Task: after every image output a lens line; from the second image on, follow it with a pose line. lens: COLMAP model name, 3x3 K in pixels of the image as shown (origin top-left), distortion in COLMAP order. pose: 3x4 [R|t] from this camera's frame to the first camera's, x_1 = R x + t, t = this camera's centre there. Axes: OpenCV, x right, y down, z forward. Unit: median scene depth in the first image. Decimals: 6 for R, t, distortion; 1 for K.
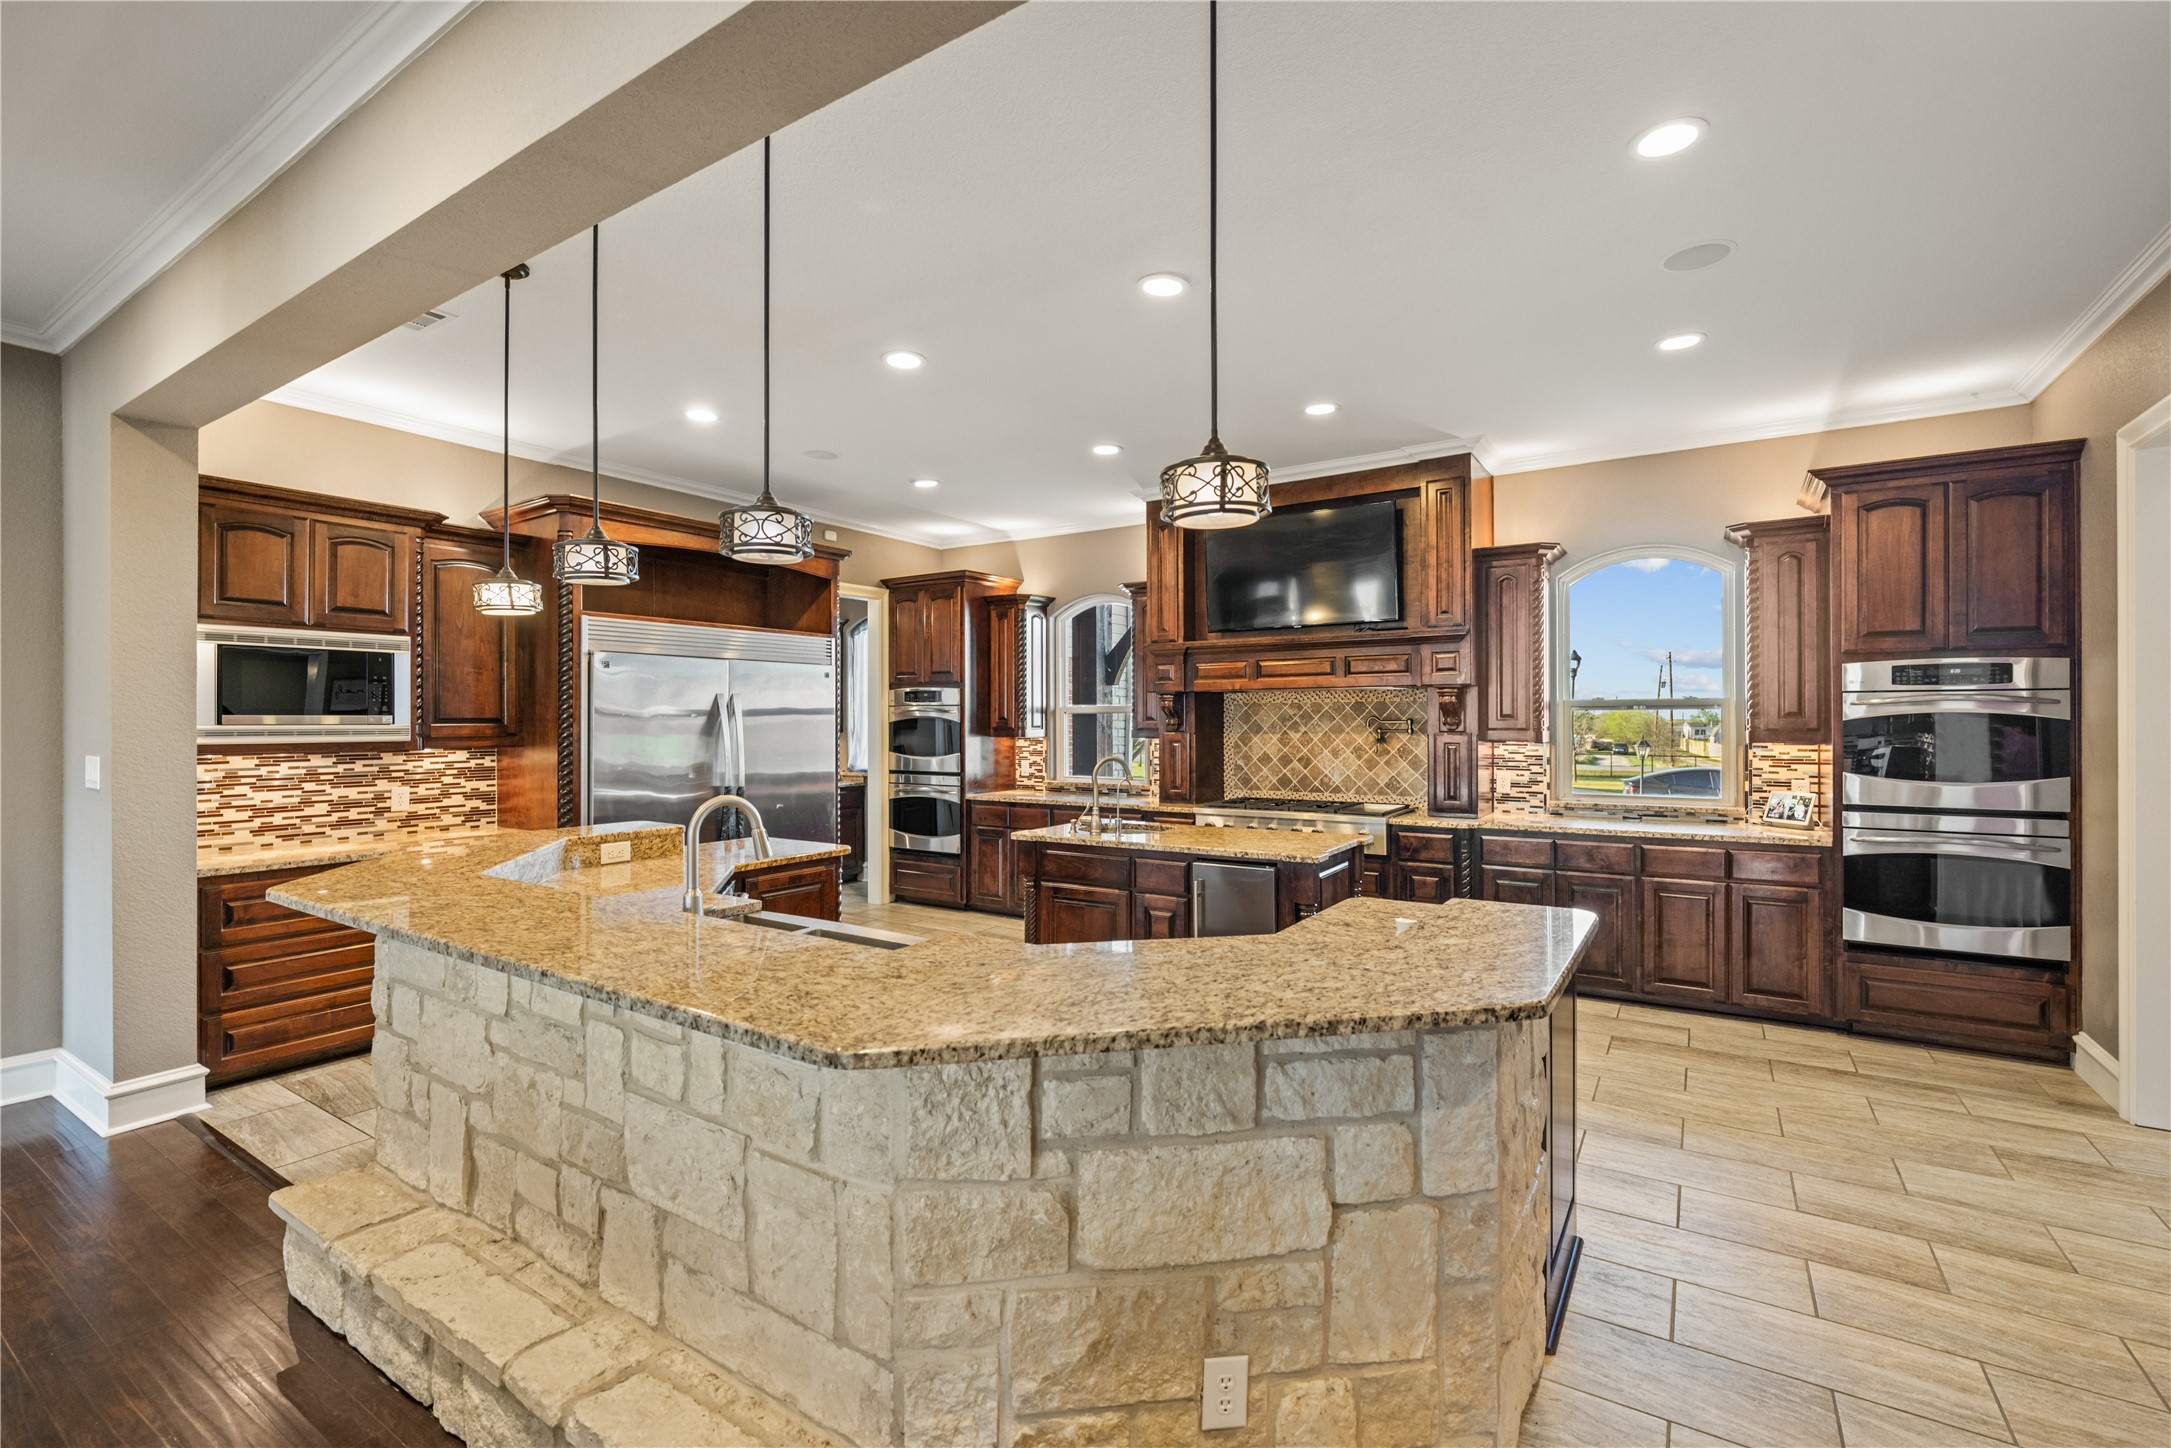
lens RADIAL K [[940.9, 0, 1085.5], [0, 940.9, 724.0], [0, 0, 1]] dist [0.001310, -0.000158]
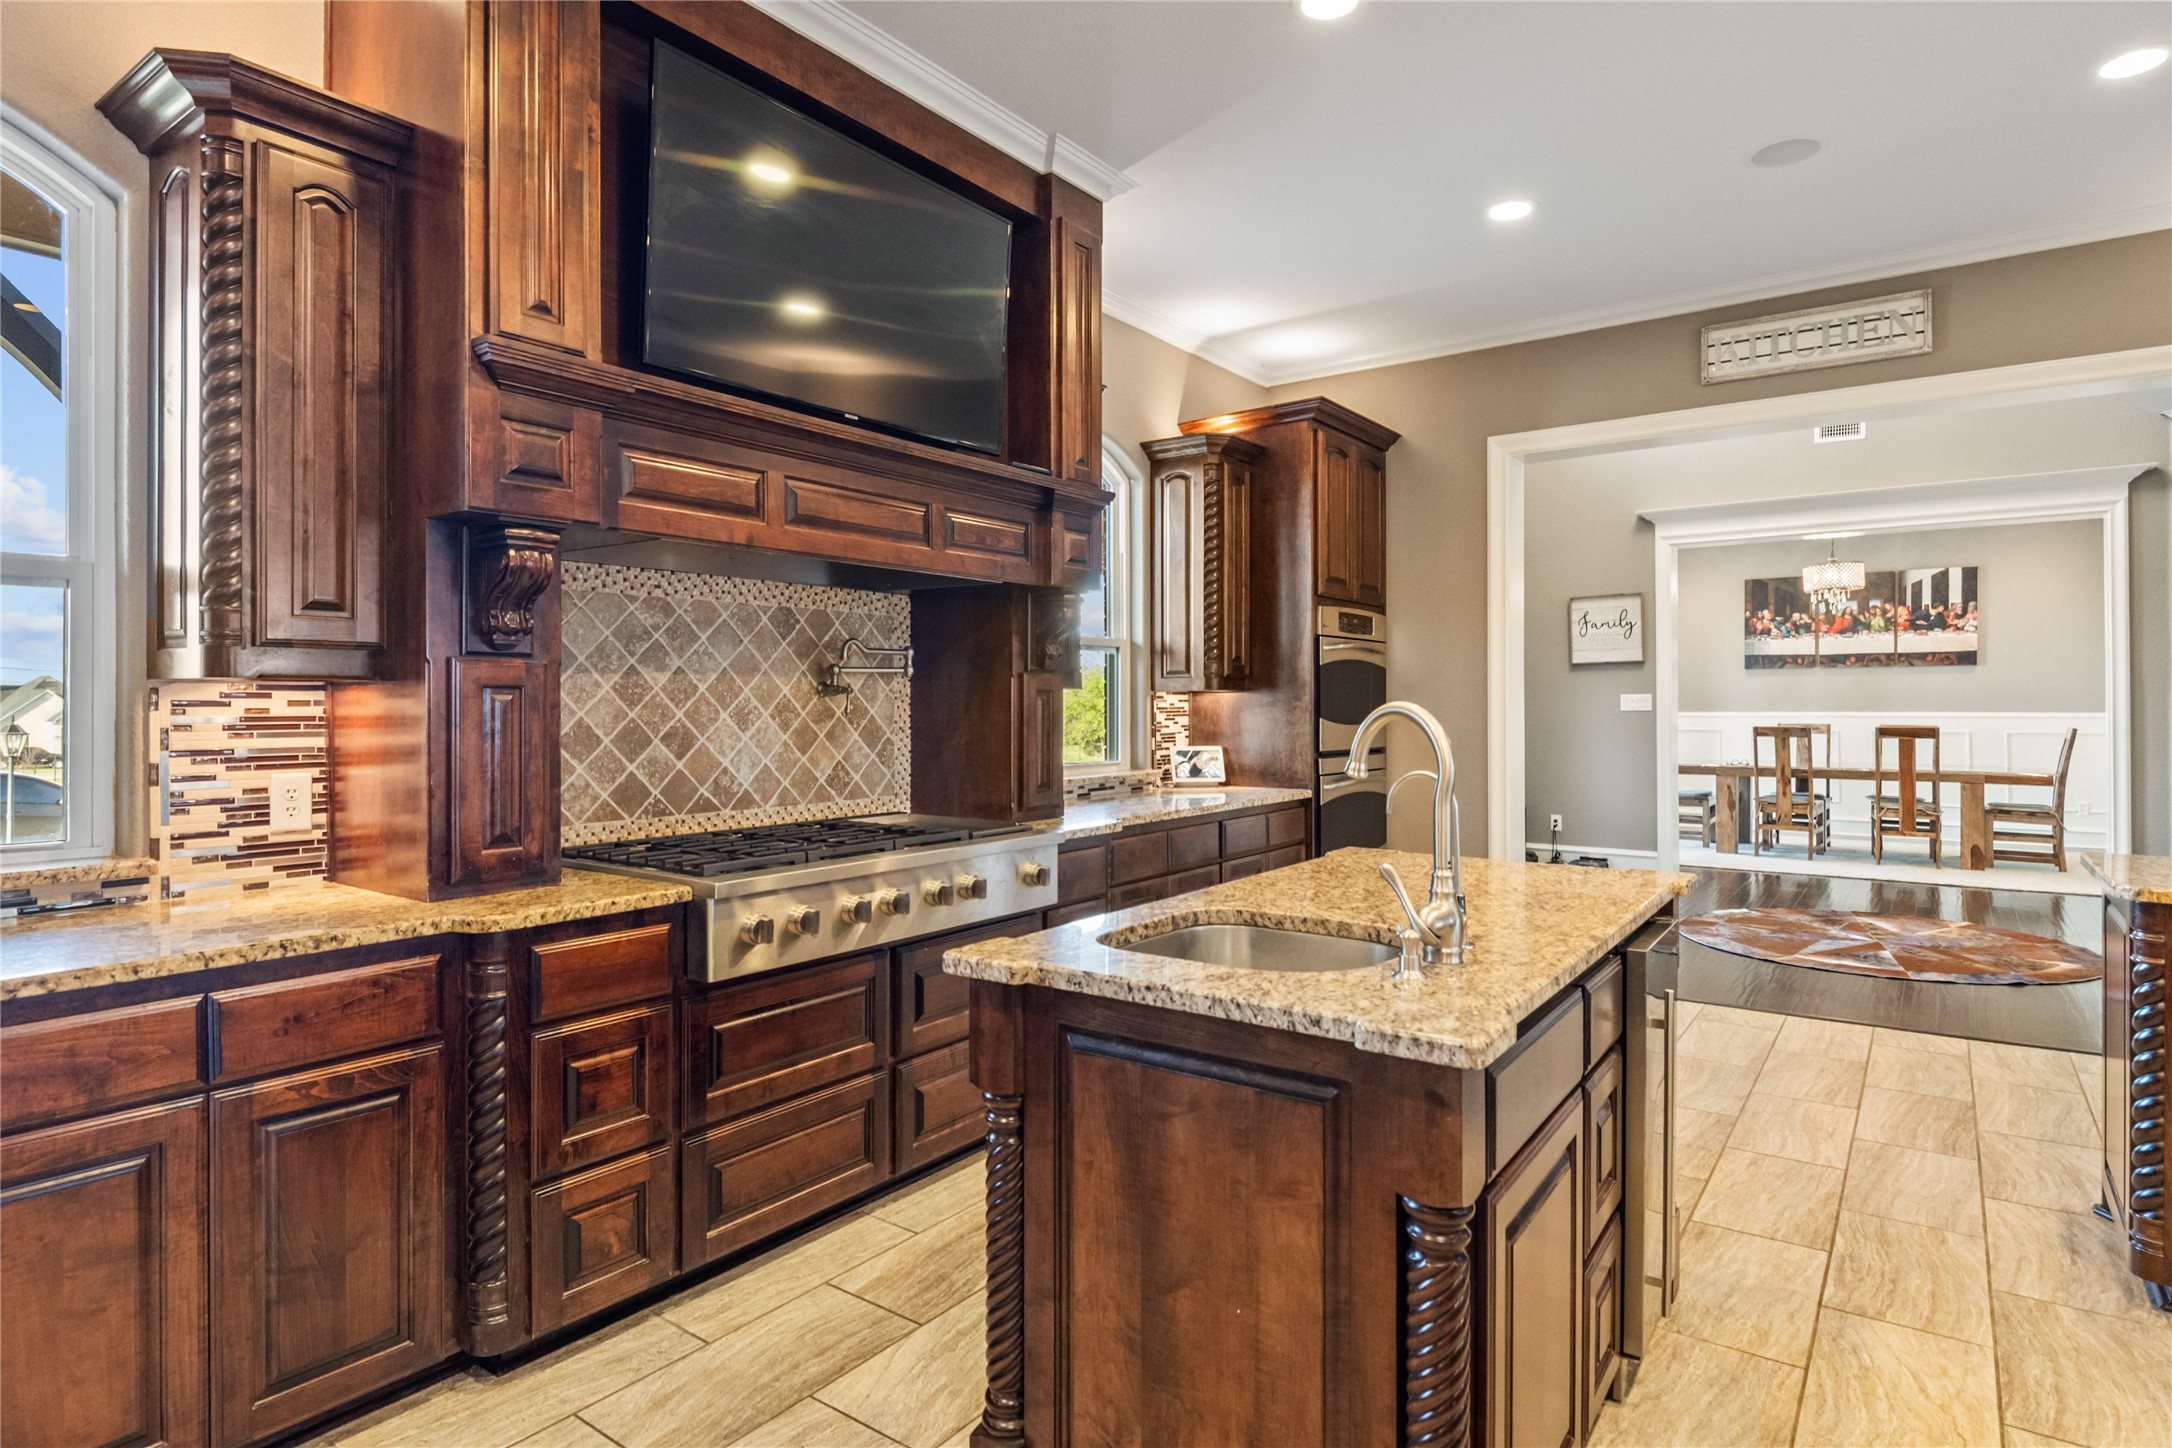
lens RADIAL K [[1154.5, 0, 1087.4], [0, 1154.5, 700.3], [0, 0, 1]] dist [0.000832, -0.001331]
pose [[0.067110, 0.003018, 0.997741, -0.313591], [0.002994, 0.999990, -0.003226, 0.028835], [-0.997741, 0.003204, 0.067100, 0.938868]]
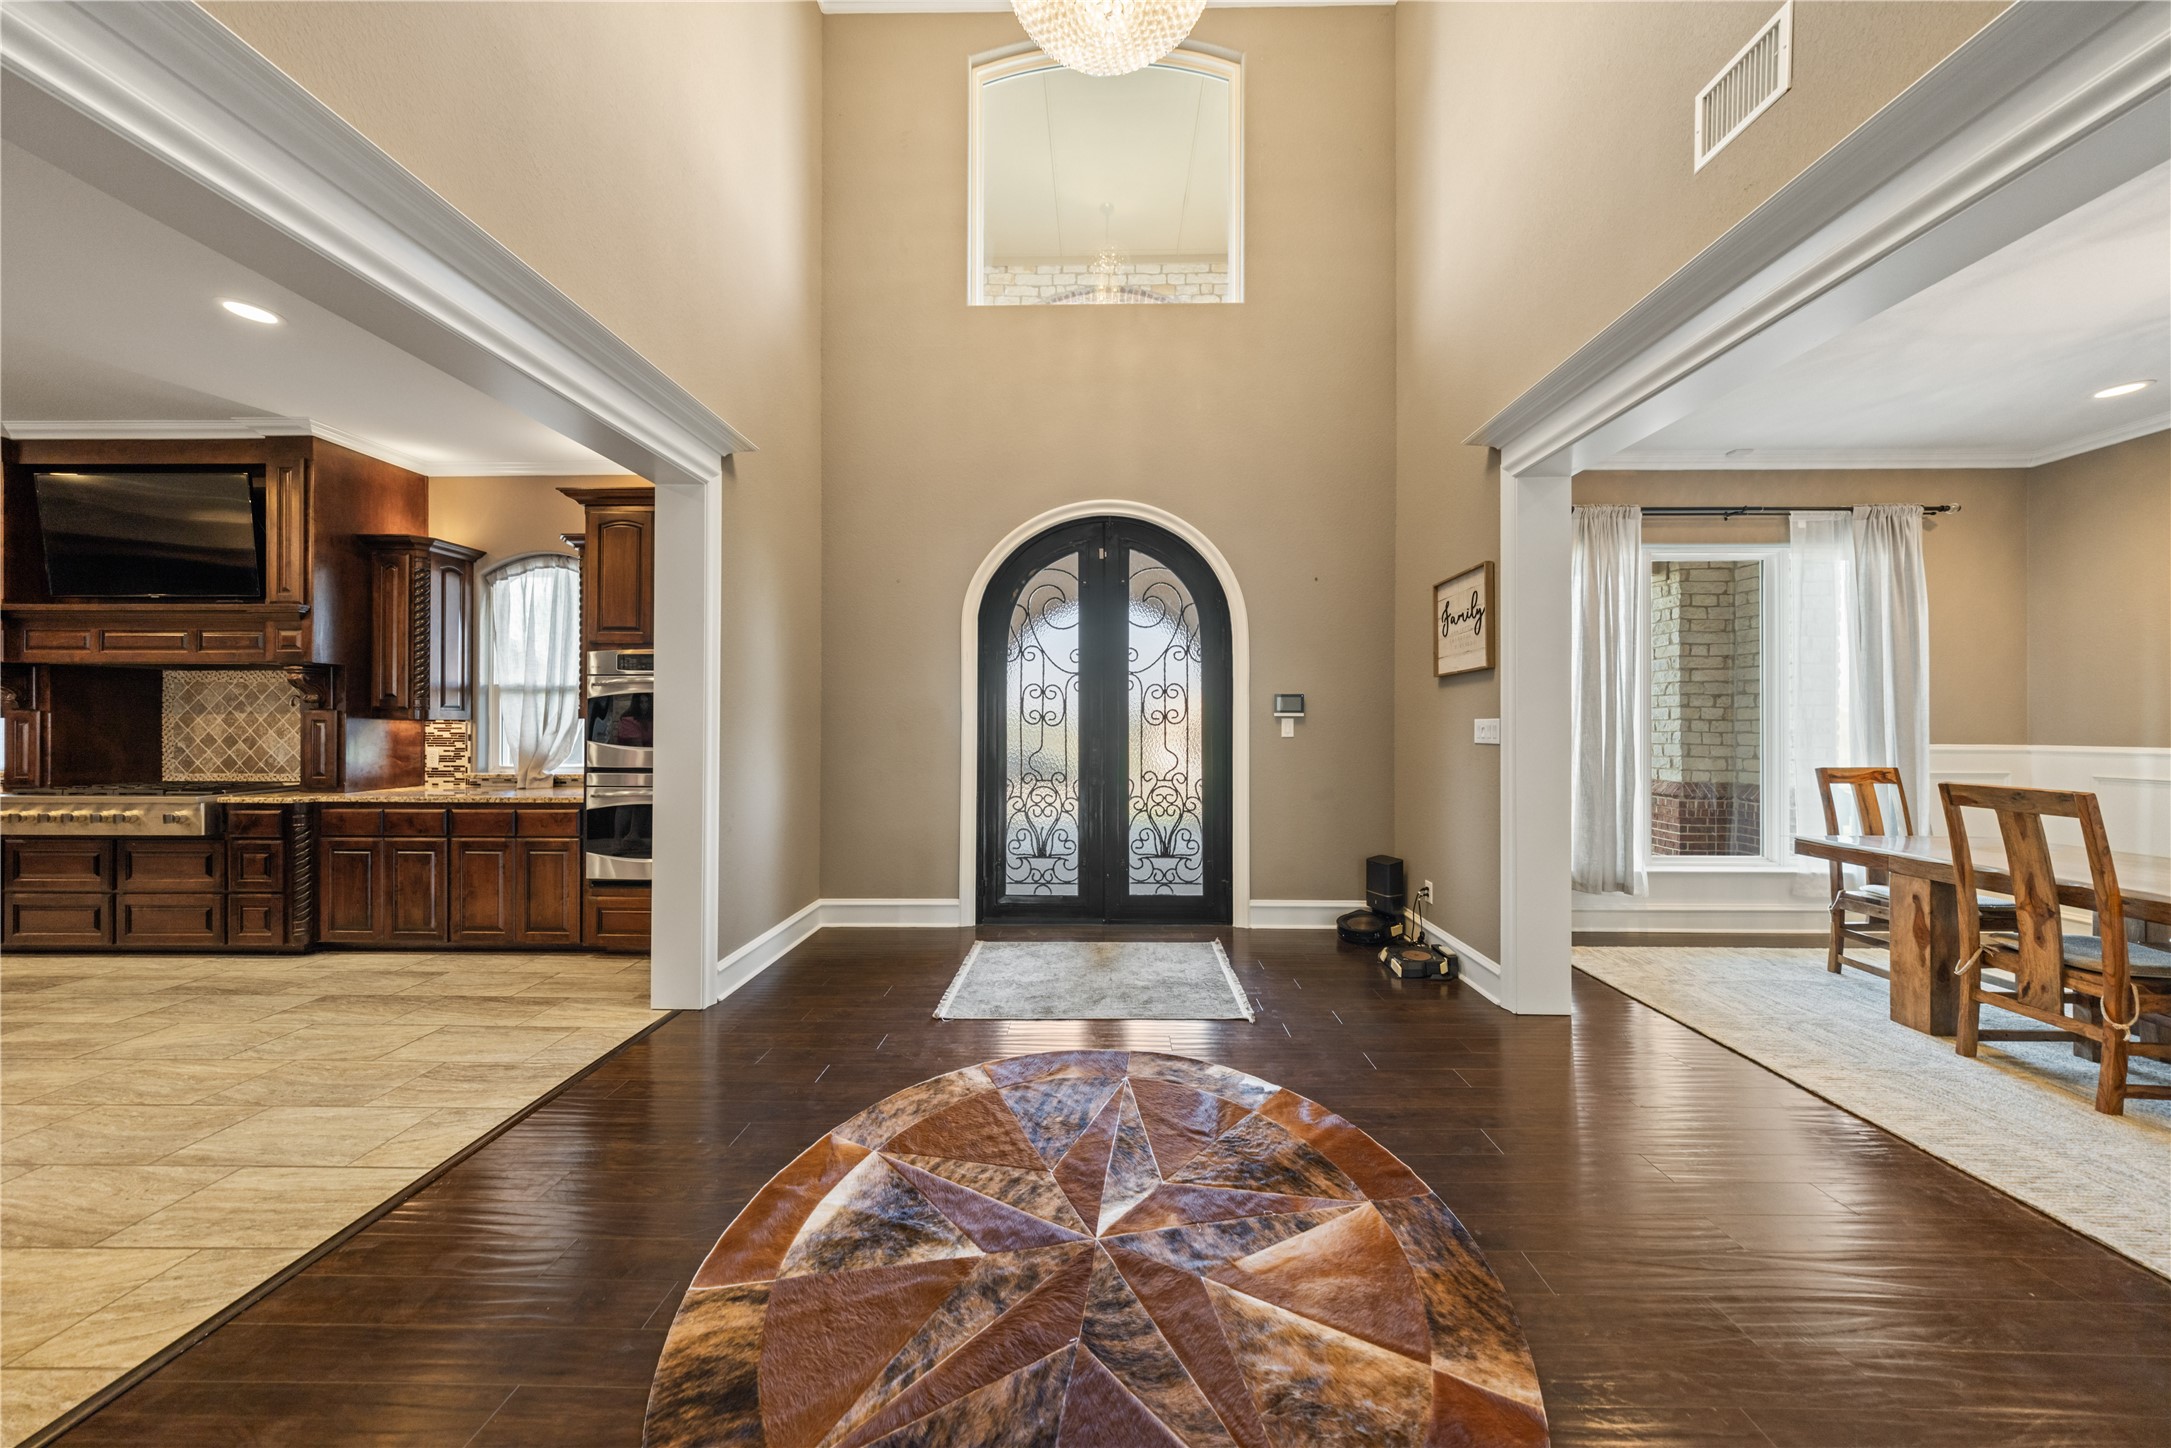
lens RADIAL K [[648.5, 0, 1085.5], [0, 648.5, 724.0], [0, 0, 1]] dist [-0.000943, 0.000050]
pose [[0.849339, 0.005764, 0.527817, 0.736683], [-0.002944, 0.999977, -0.006182, 0.026877], [-0.527840, 0.003696, 0.849336, -0.040931]]
